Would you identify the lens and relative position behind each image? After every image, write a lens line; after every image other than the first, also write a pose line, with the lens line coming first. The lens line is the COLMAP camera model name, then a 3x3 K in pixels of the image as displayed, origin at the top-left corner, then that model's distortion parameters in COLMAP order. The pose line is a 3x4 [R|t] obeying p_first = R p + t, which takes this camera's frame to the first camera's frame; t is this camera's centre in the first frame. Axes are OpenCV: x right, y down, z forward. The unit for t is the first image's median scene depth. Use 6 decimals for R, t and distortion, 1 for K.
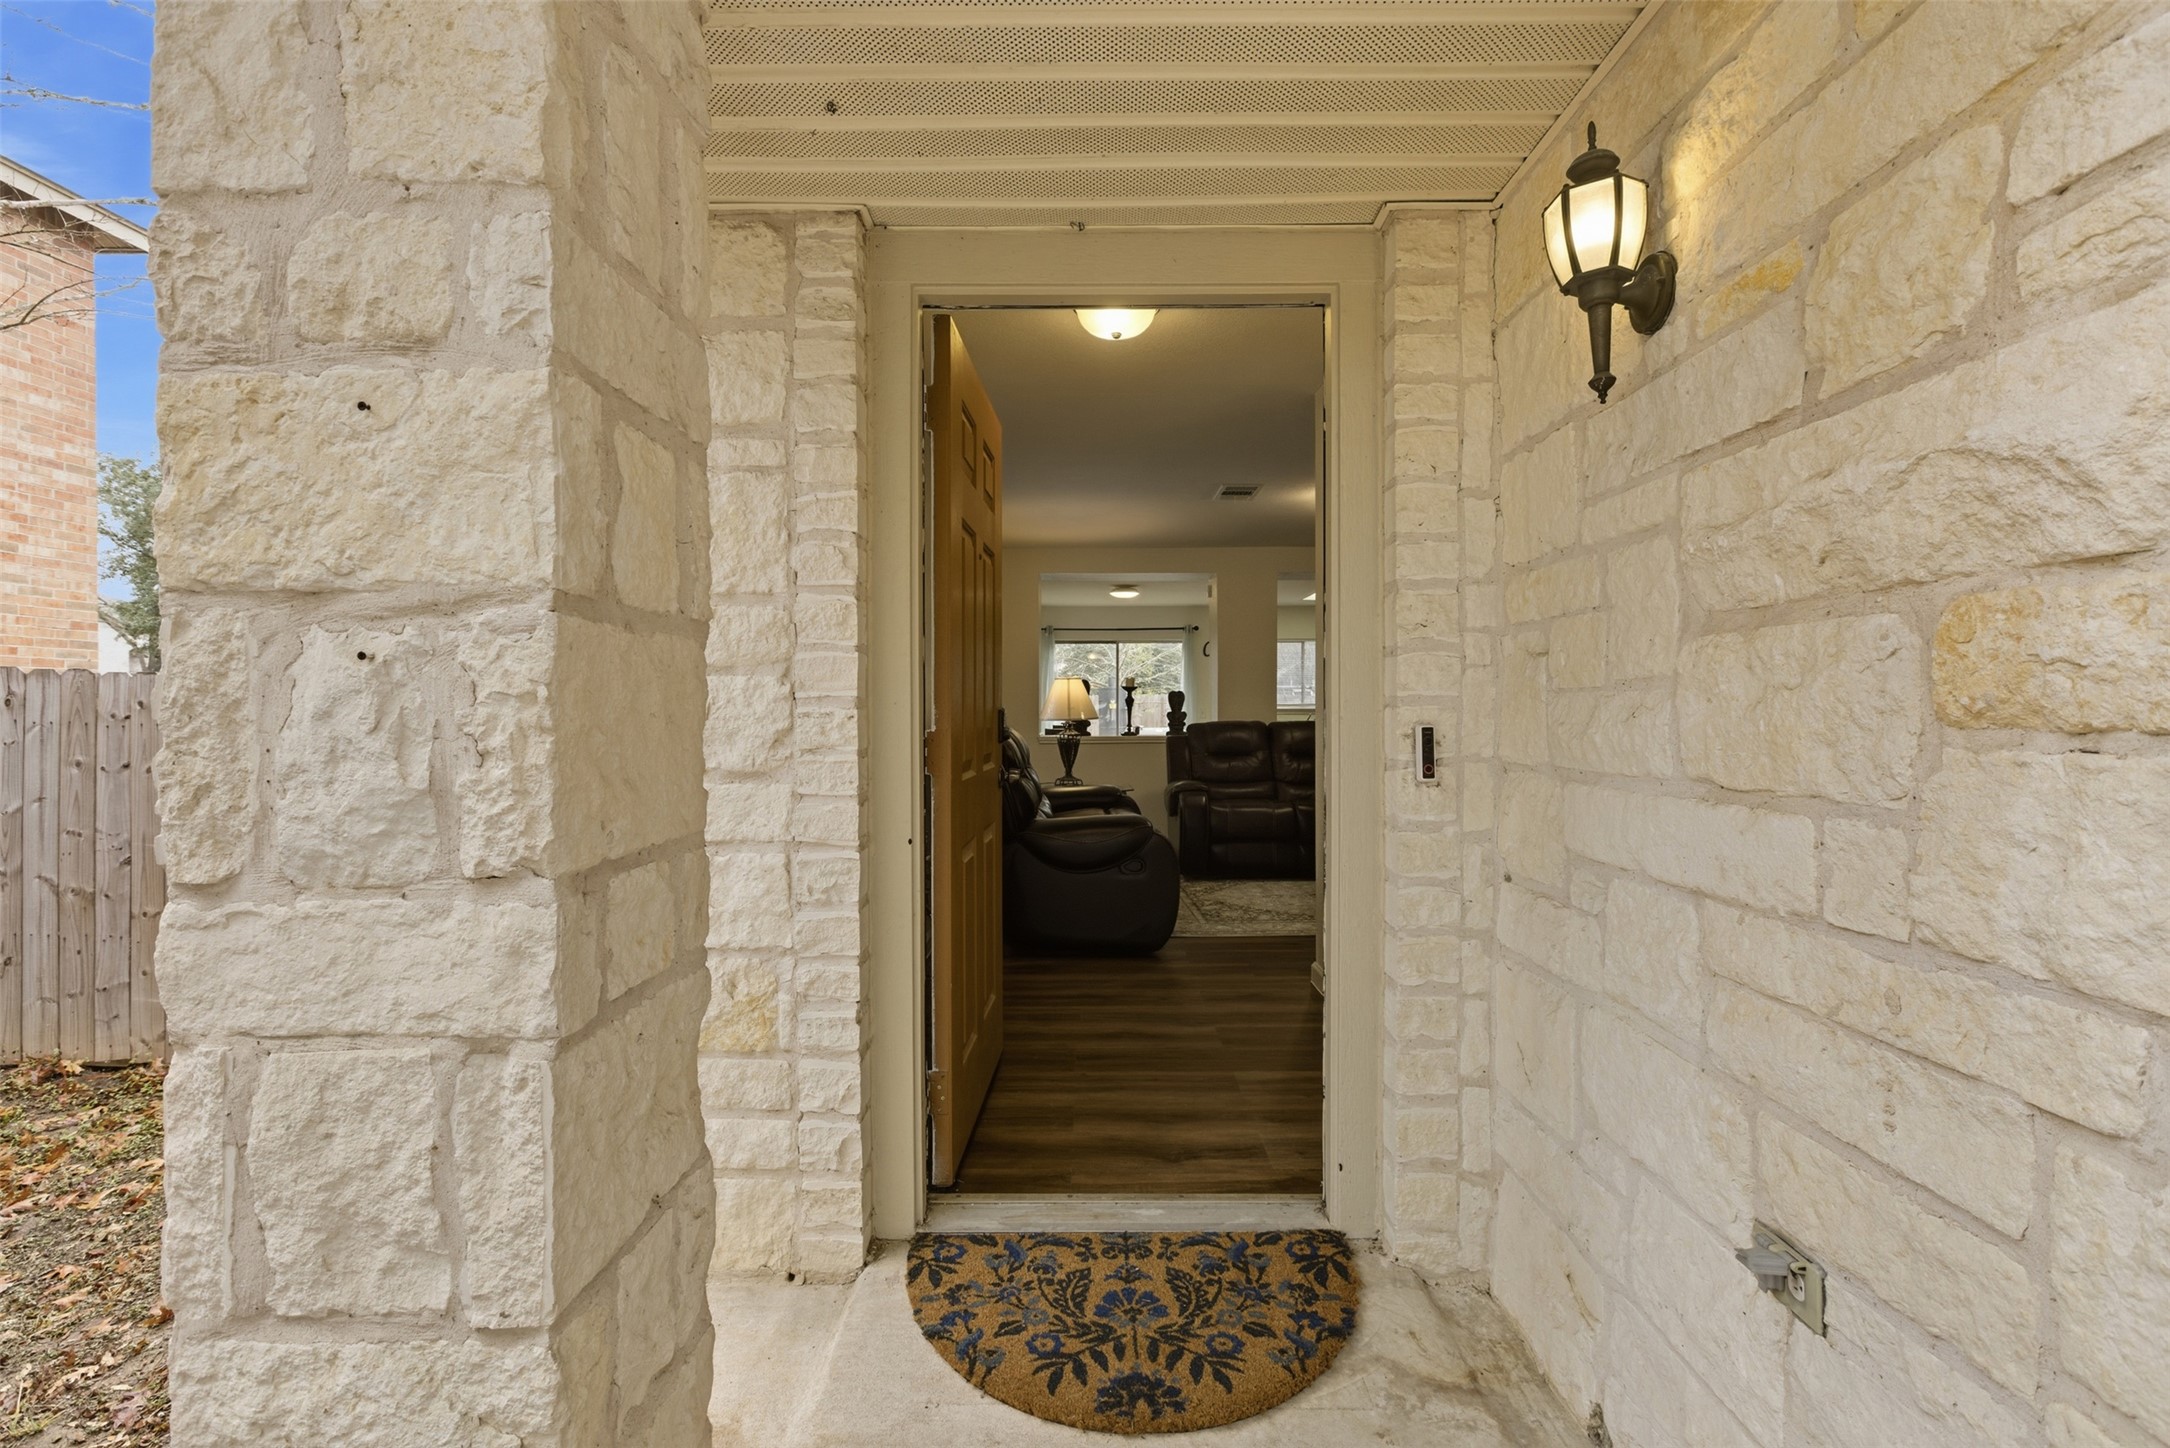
lens RADIAL K [[986.8, 0, 1086.3], [0, 986.8, 716.3], [0, 0, 1]] dist [-0.001929, -0.000180]
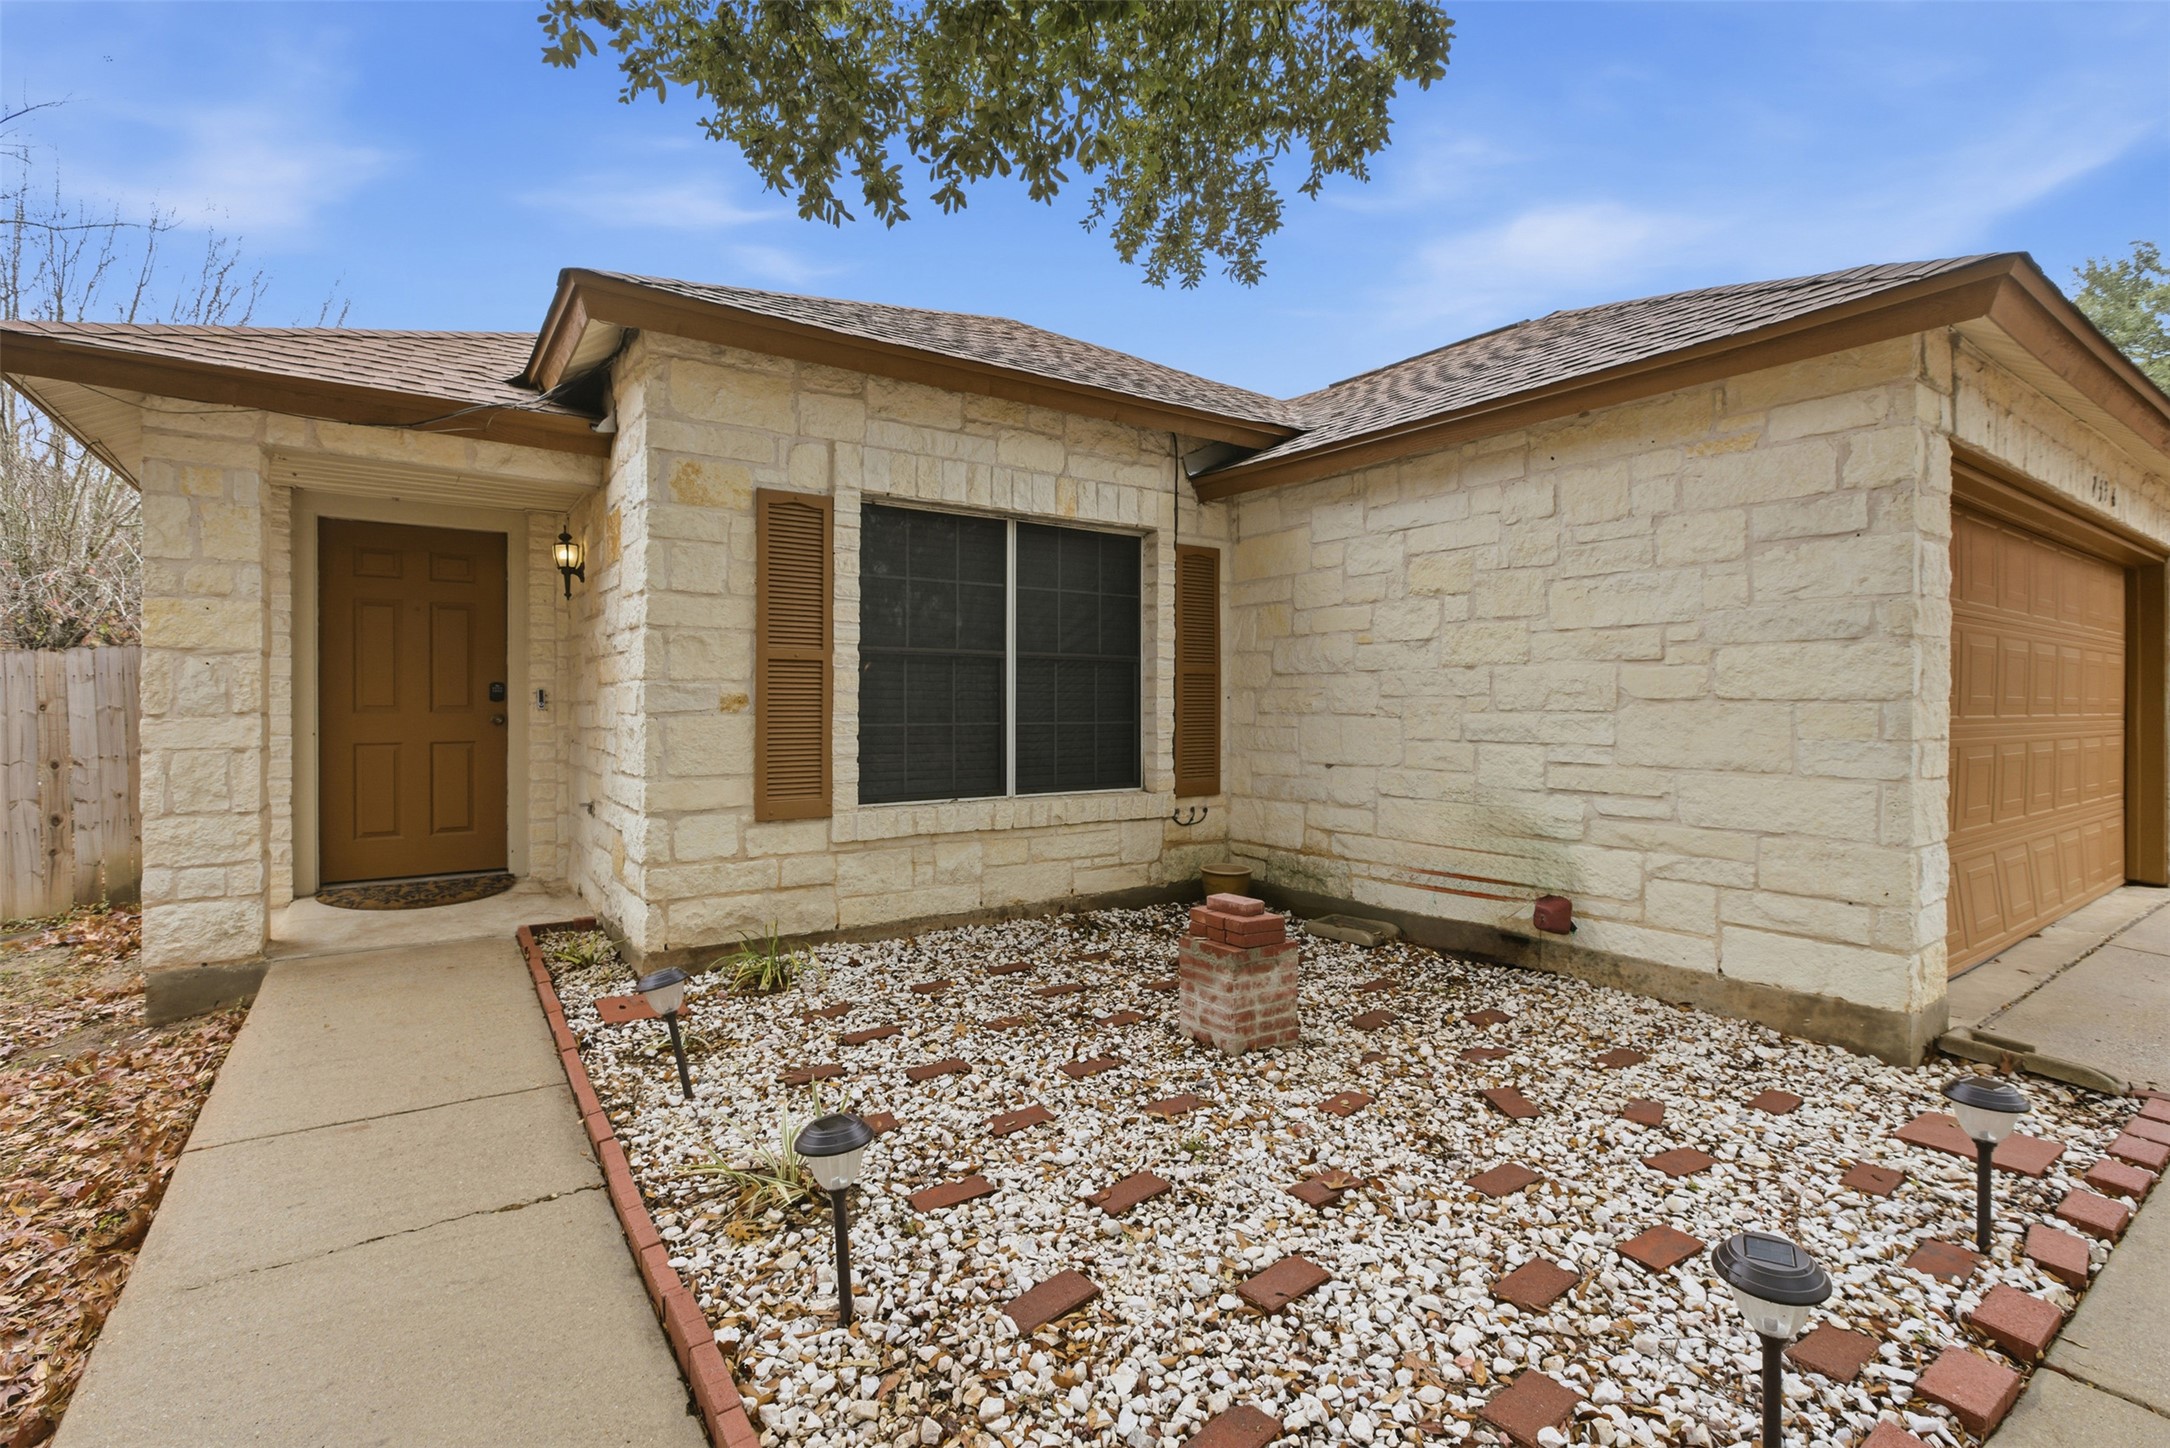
lens RADIAL K [[978.4, 0, 1079.1], [0, 978.4, 706.5], [0, 0, 1]] dist [-0.001257, -0.000035]
pose [[0.819036, 0.000187, 0.573742, -0.012800], [0.001038, 0.999998, -0.001808, 0.067610], [-0.573741, 0.002076, 0.819034, -2.275025]]
